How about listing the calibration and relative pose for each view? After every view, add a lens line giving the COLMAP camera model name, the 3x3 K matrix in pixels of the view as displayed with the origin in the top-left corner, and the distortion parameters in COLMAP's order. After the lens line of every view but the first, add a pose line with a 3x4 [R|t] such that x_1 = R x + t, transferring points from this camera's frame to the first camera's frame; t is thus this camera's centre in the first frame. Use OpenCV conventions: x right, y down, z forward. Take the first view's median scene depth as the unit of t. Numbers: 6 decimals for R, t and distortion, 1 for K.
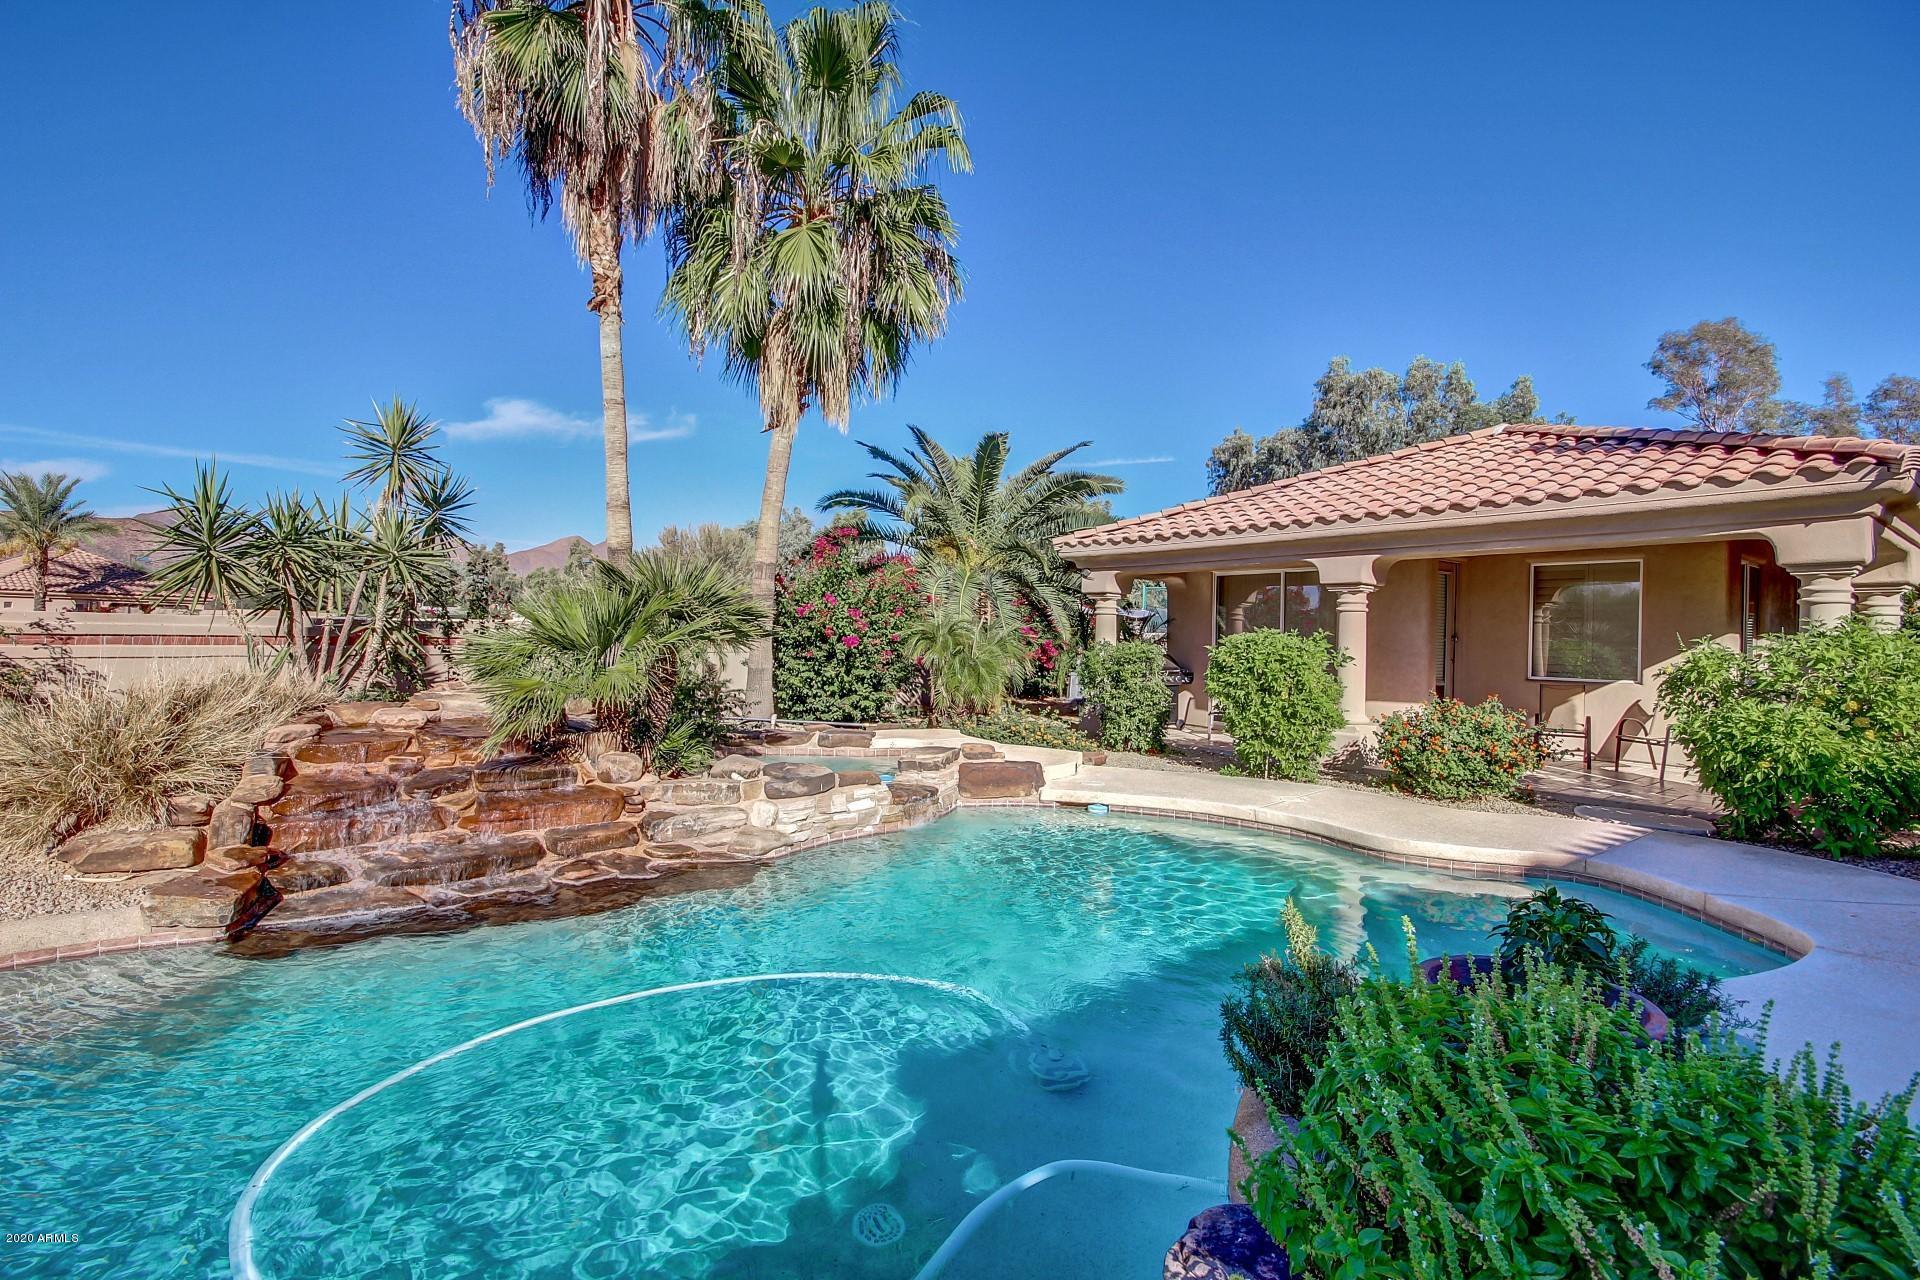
lens RADIAL K [[894.2, 0, 952.0], [0, 894.2, 646.4], [0, 0, 1]] dist [0.004724, -0.007577]
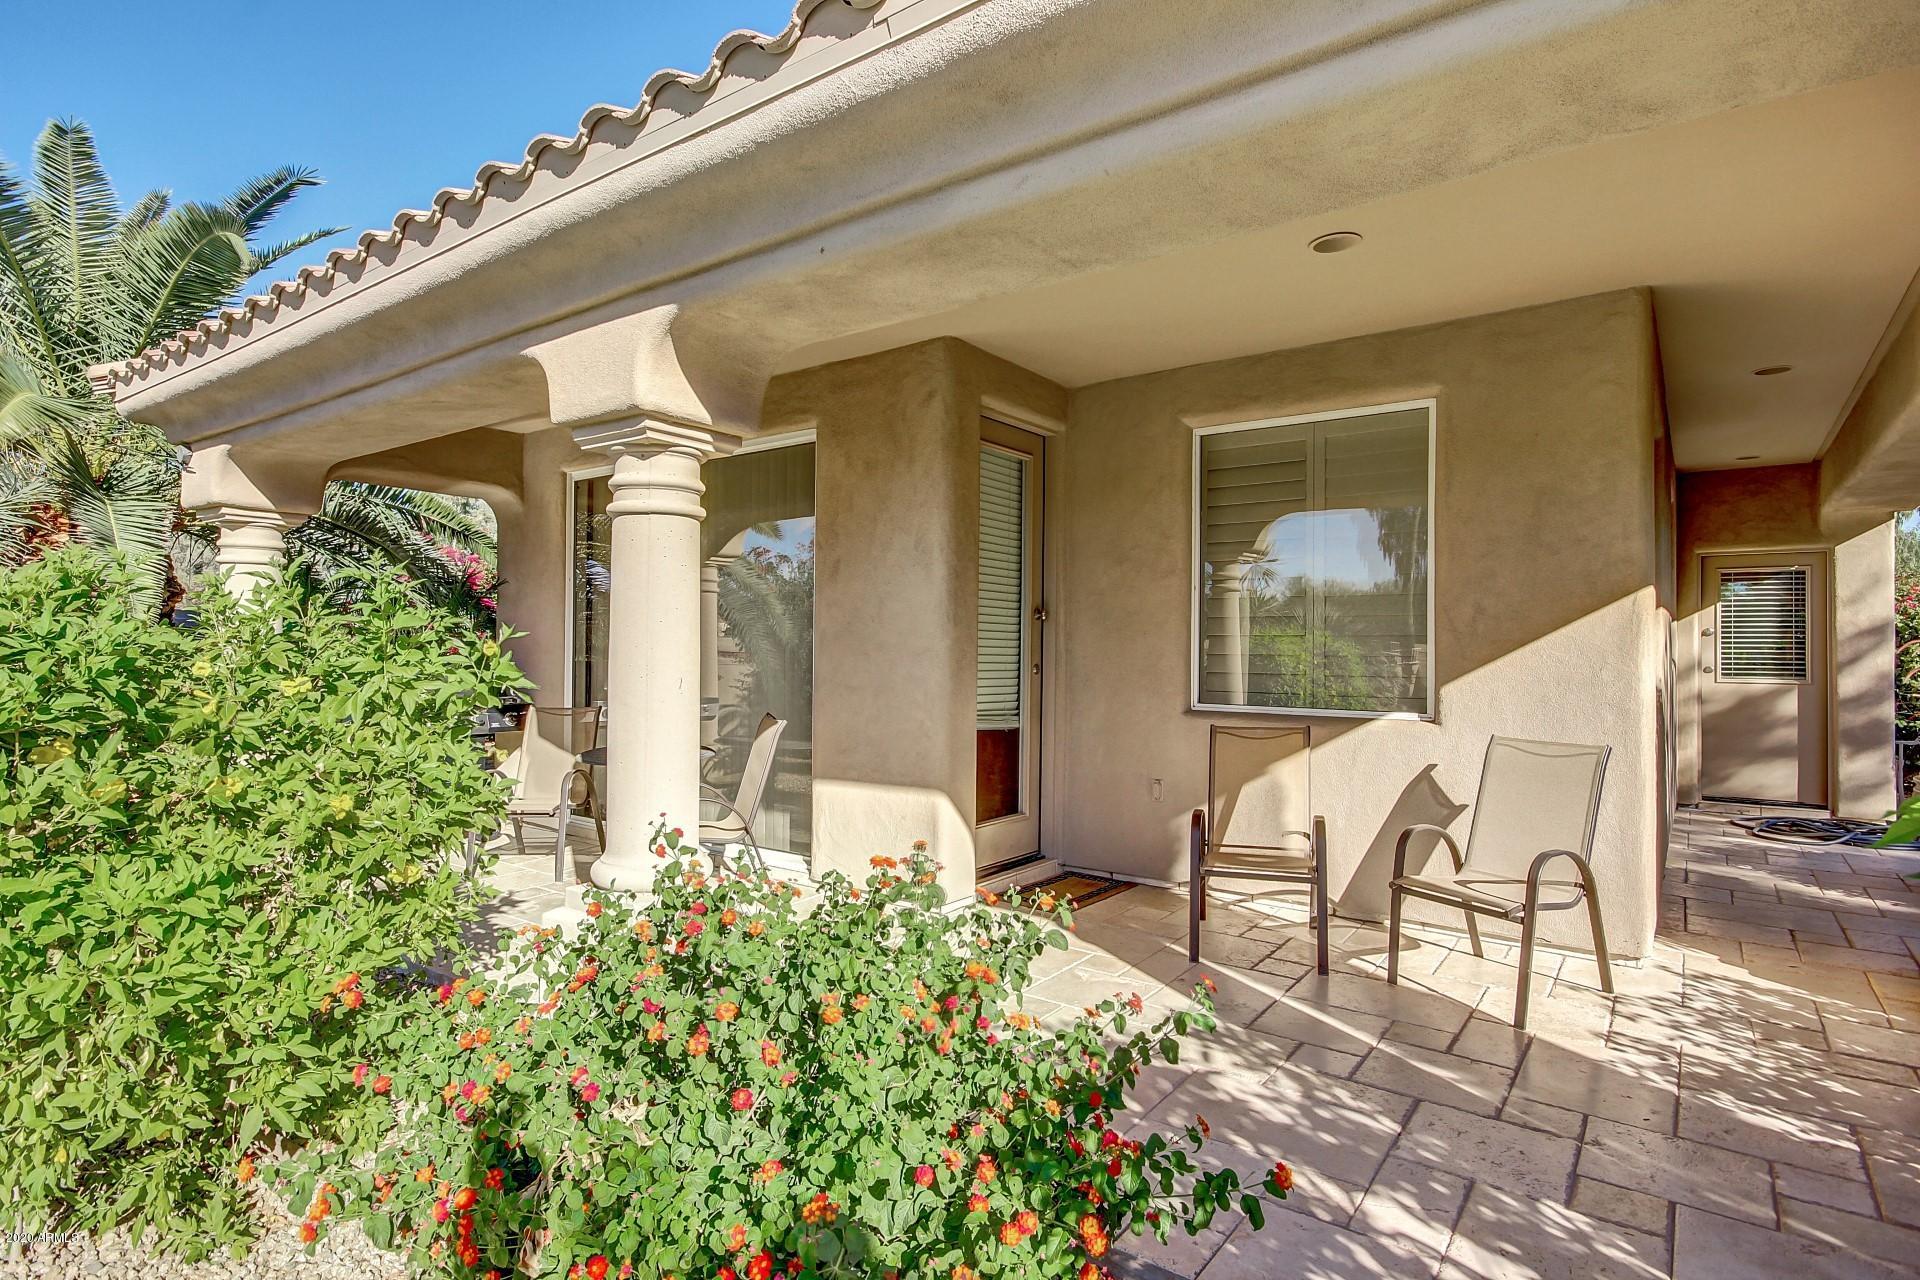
lens RADIAL K [[992.4, 0, 959.5], [0, 992.4, 665.1], [0, 0, 1]] dist [-0.000115, -0.000081]
pose [[0.968441, -0.000387, 0.249242, 0.471983], [0.004048, 0.999891, -0.014175, 0.023812], [-0.249210, 0.014736, 0.968337, 0.647536]]
